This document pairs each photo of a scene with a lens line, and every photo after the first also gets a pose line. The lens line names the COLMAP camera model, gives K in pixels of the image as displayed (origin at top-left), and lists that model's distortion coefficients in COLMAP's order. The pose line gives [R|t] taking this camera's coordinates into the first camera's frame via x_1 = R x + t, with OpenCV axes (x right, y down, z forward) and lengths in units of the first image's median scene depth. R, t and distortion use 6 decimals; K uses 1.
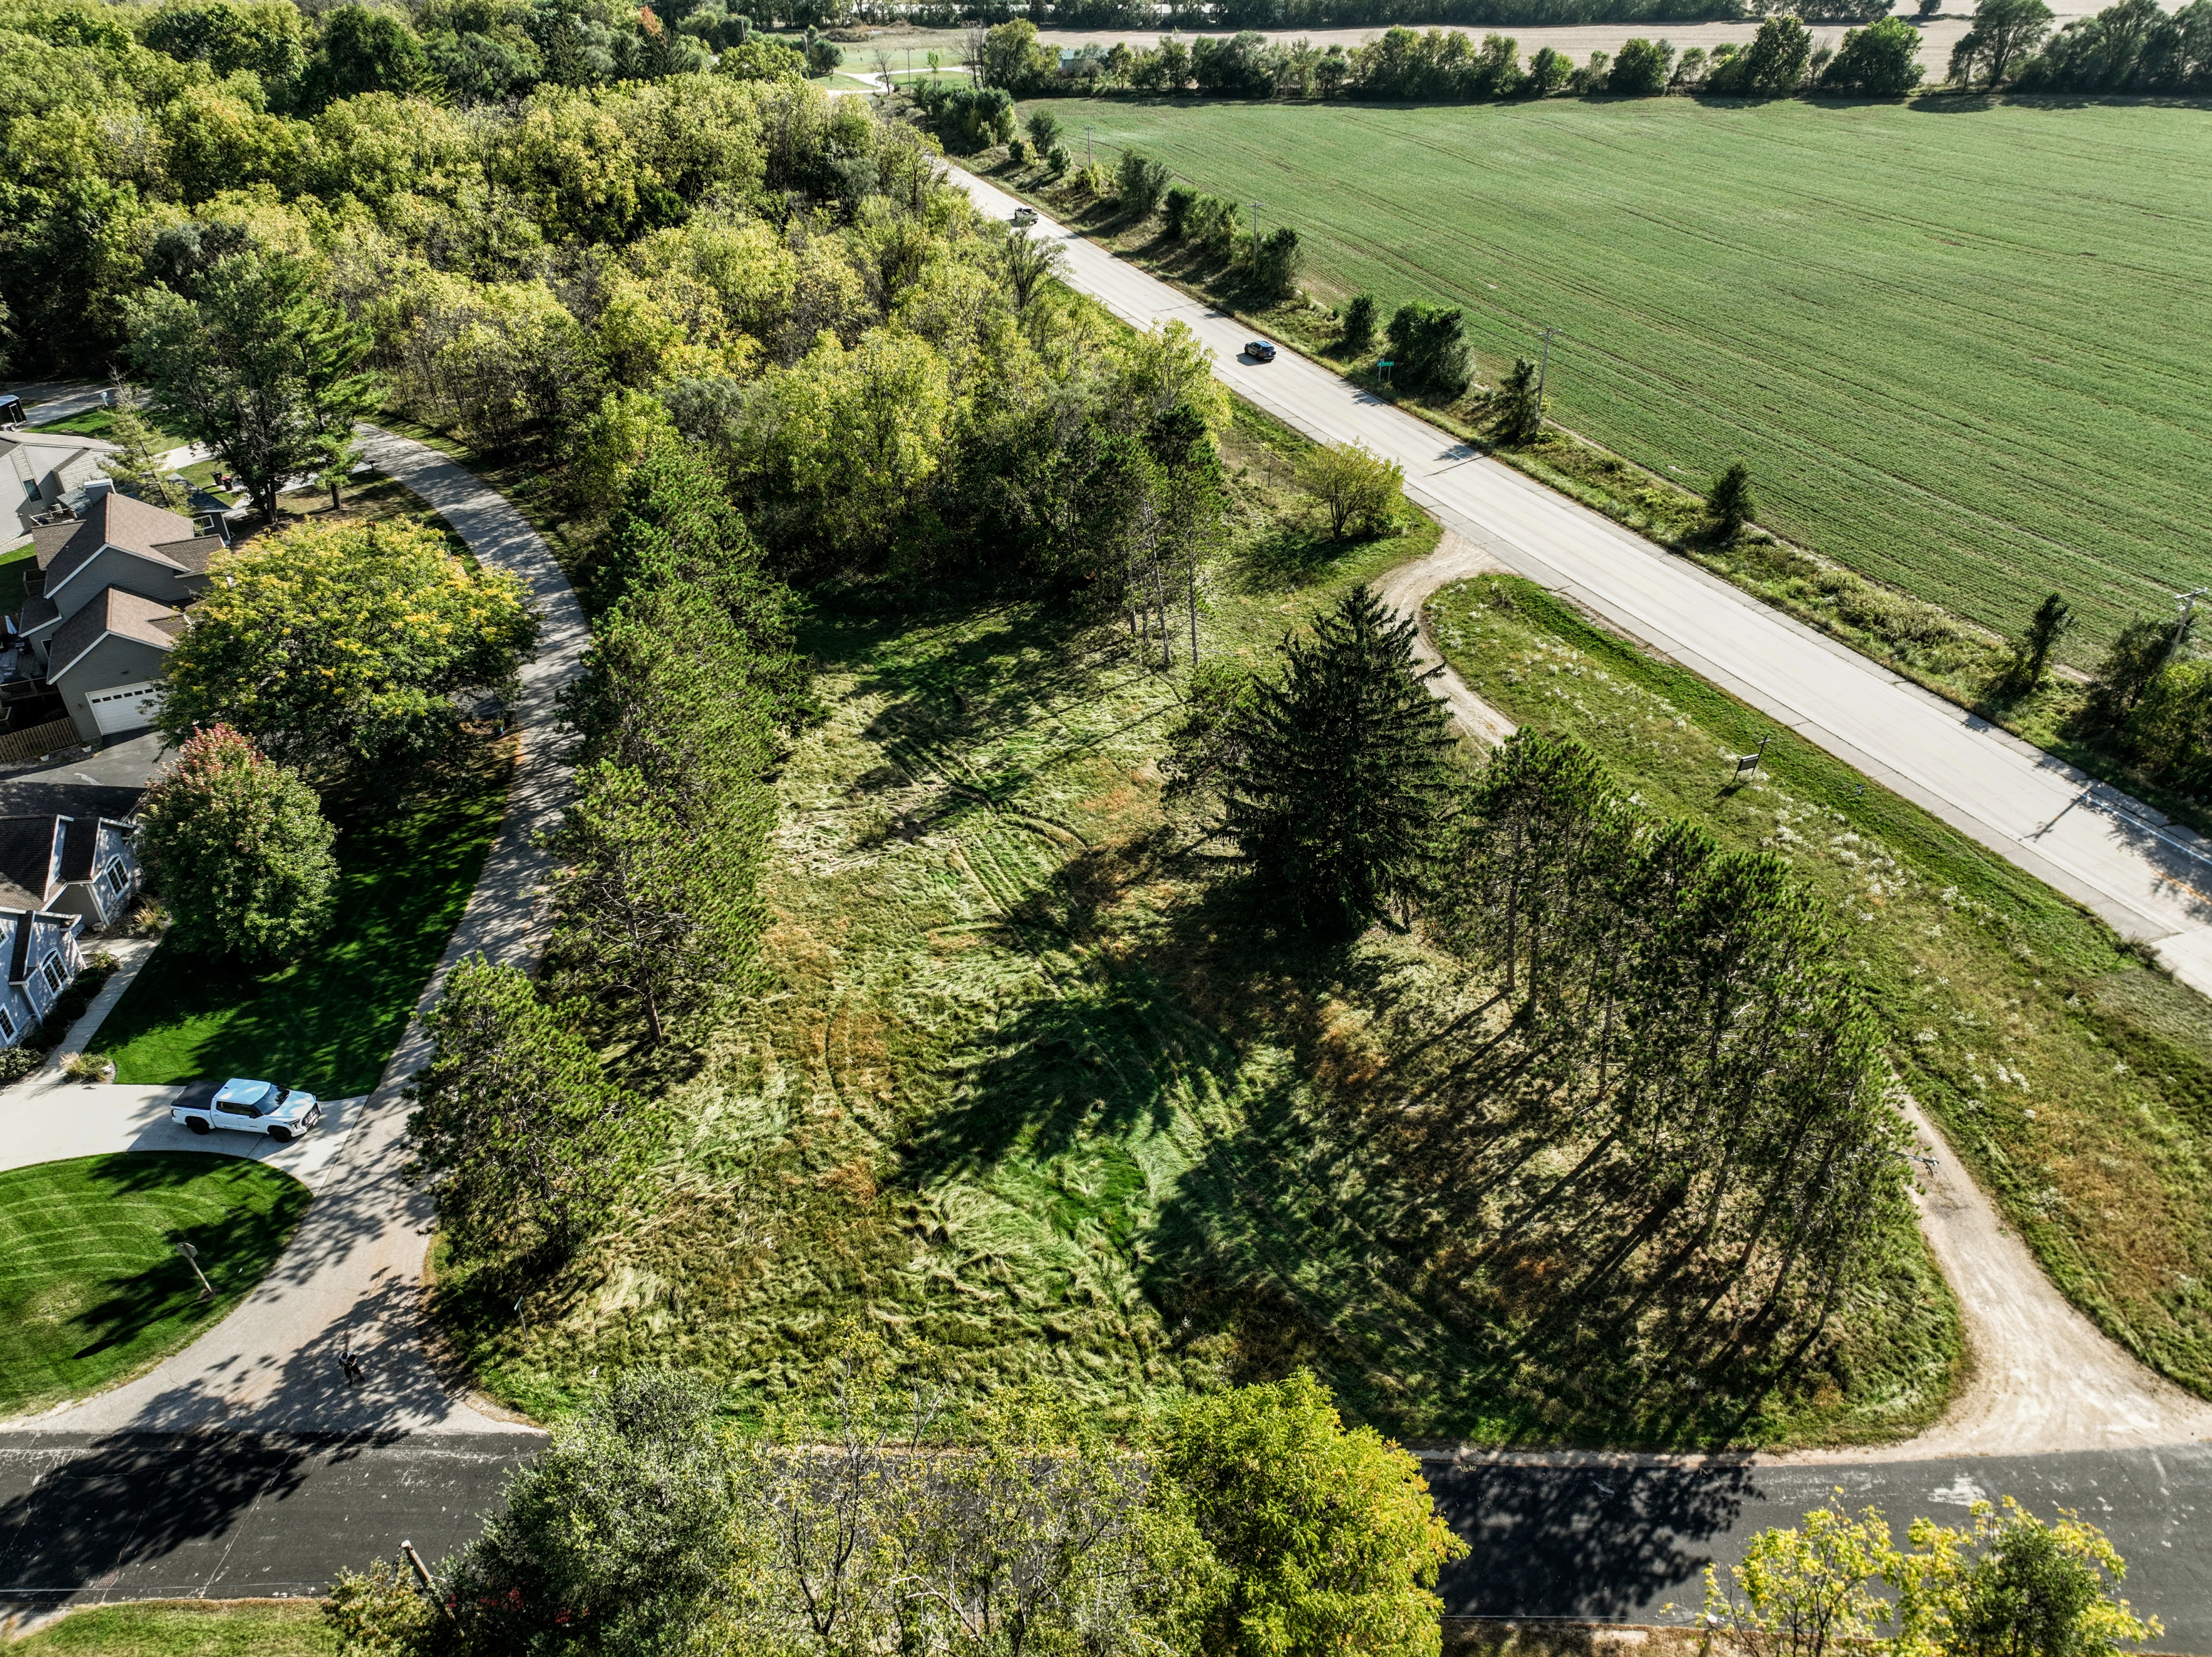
lens RADIAL K [[1538.9, 0, 1093.2], [0, 1538.9, 833.7], [0, 0, 1]] dist [-0.005639, 0.018573]
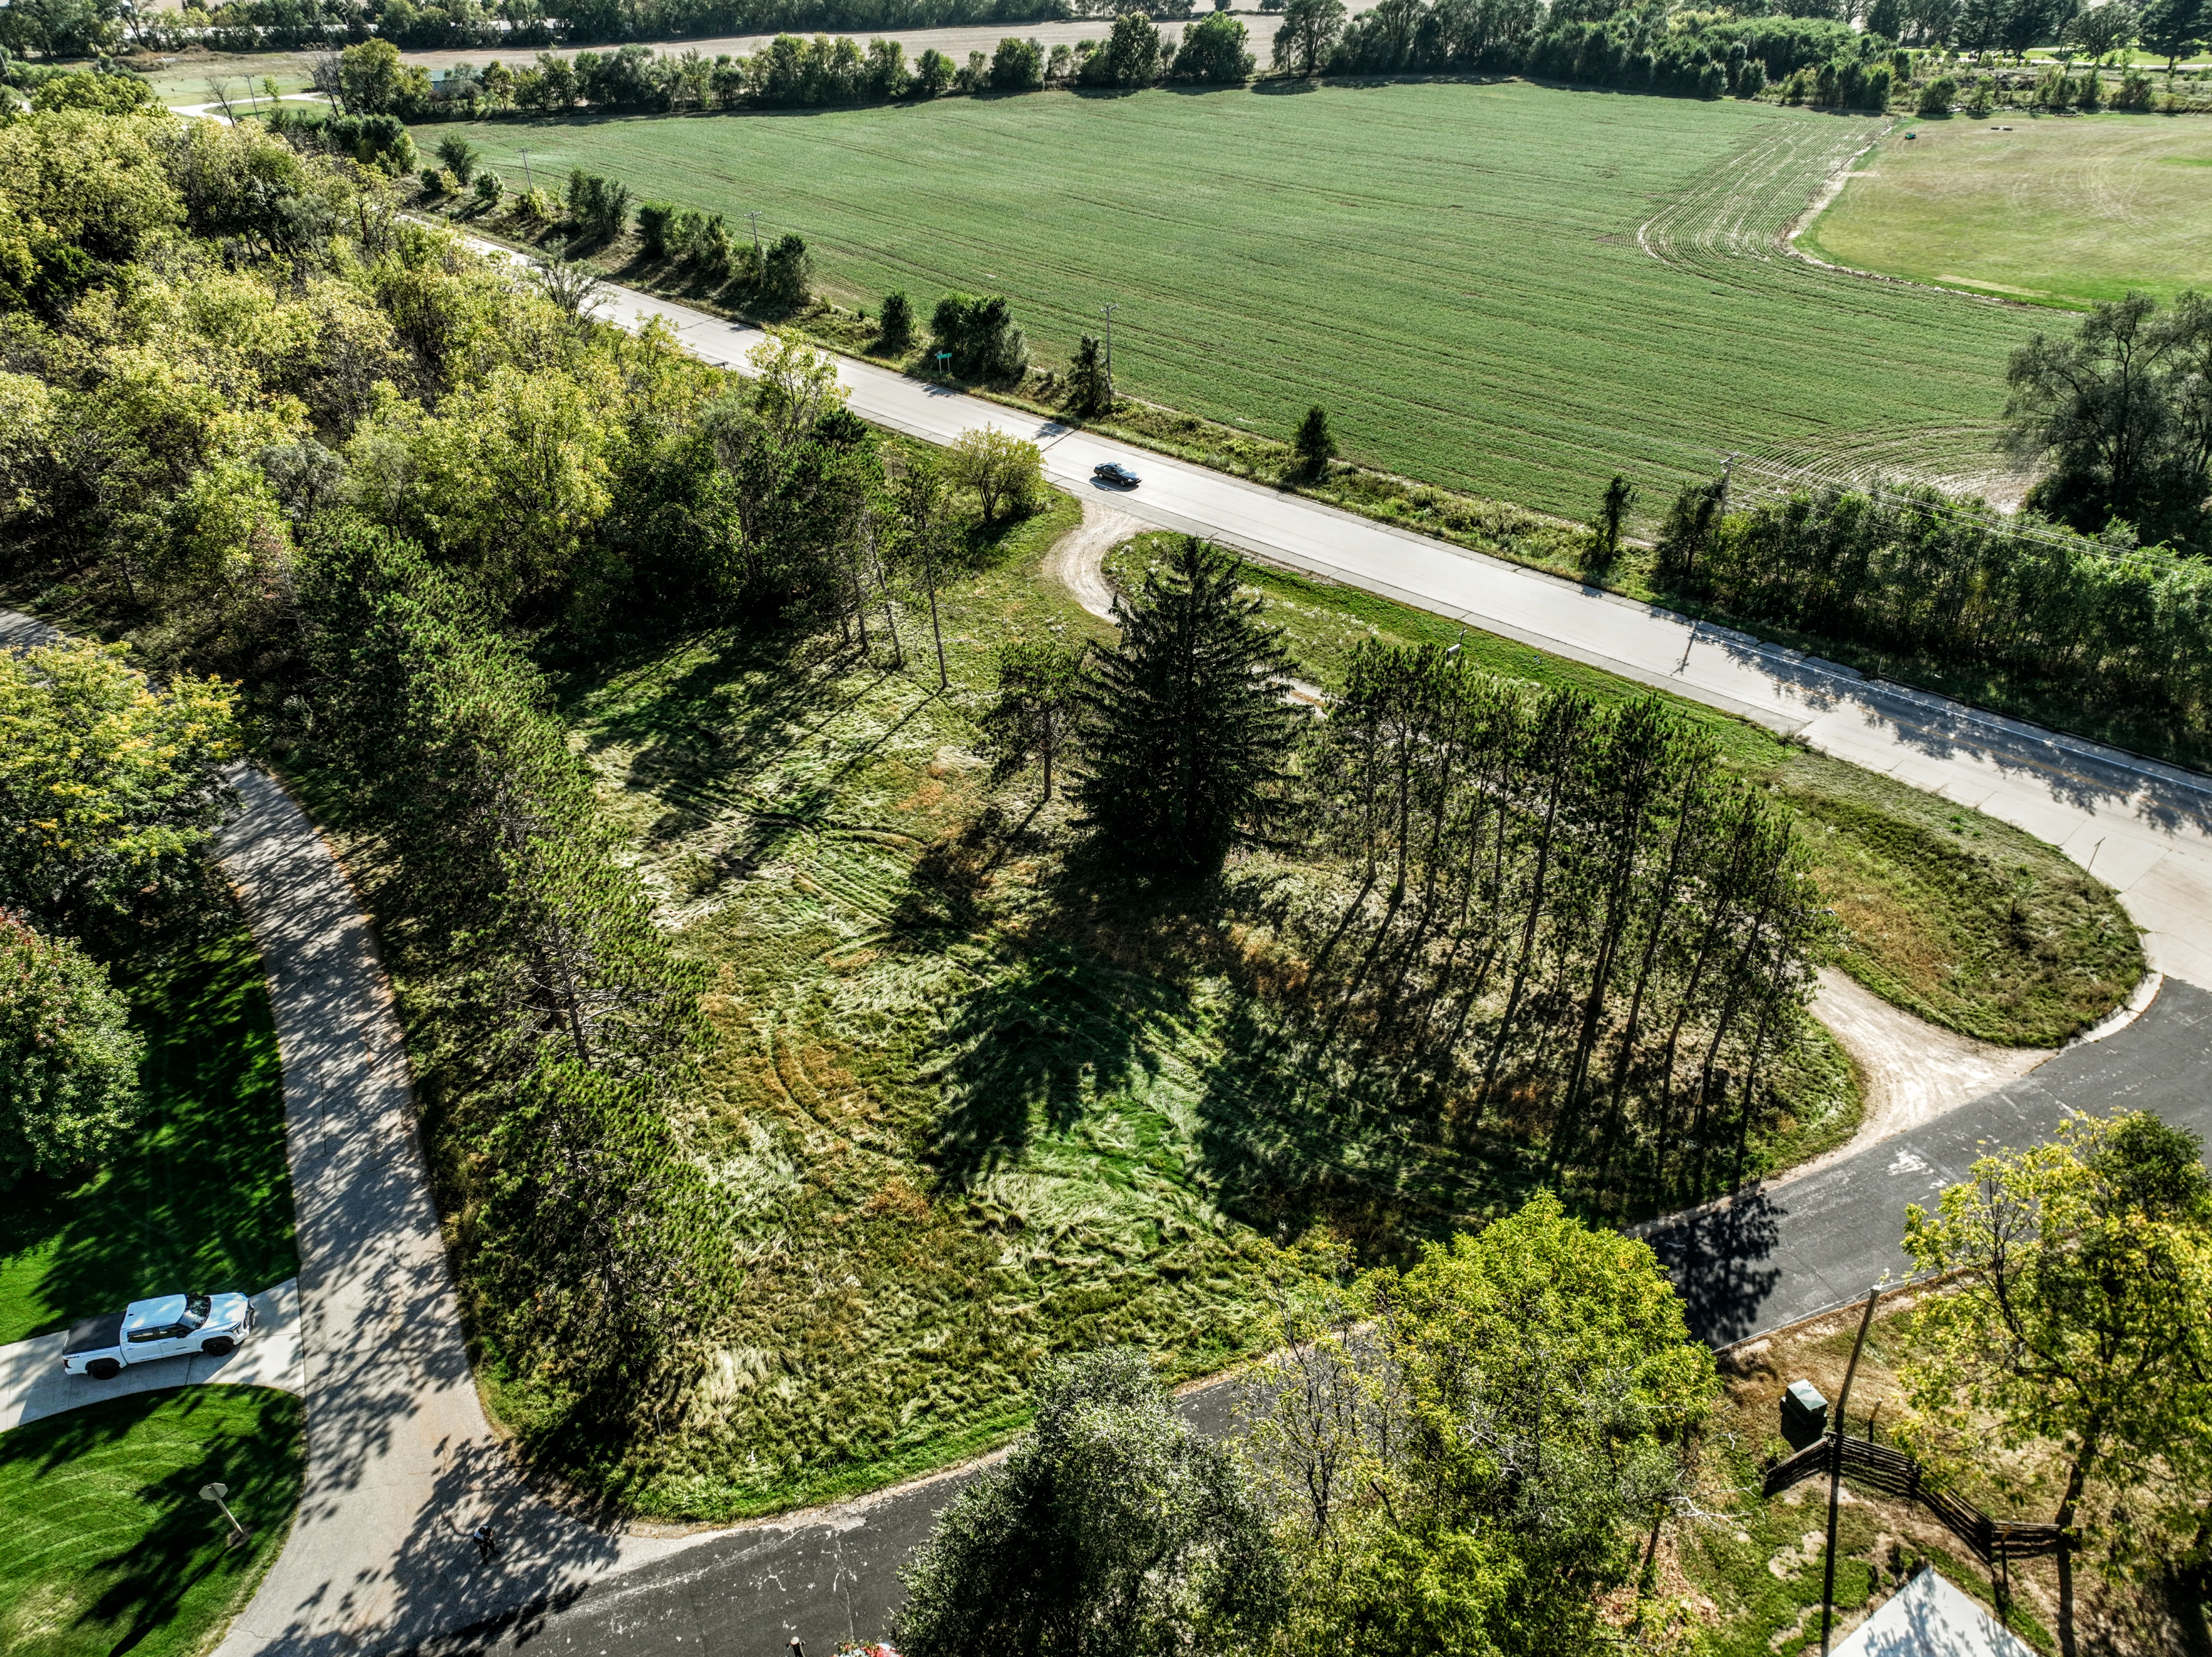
lens RADIAL K [[1538.9, 0, 1093.4], [0, 1538.9, 838.3], [0, 0, 1]] dist [-0.005639, 0.018573]
pose [[0.920380, -0.208123, 0.331037, -0.241073], [0.209086, 0.977336, 0.033129, -0.005886], [-0.330429, 0.038724, 0.943036, 0.016556]]
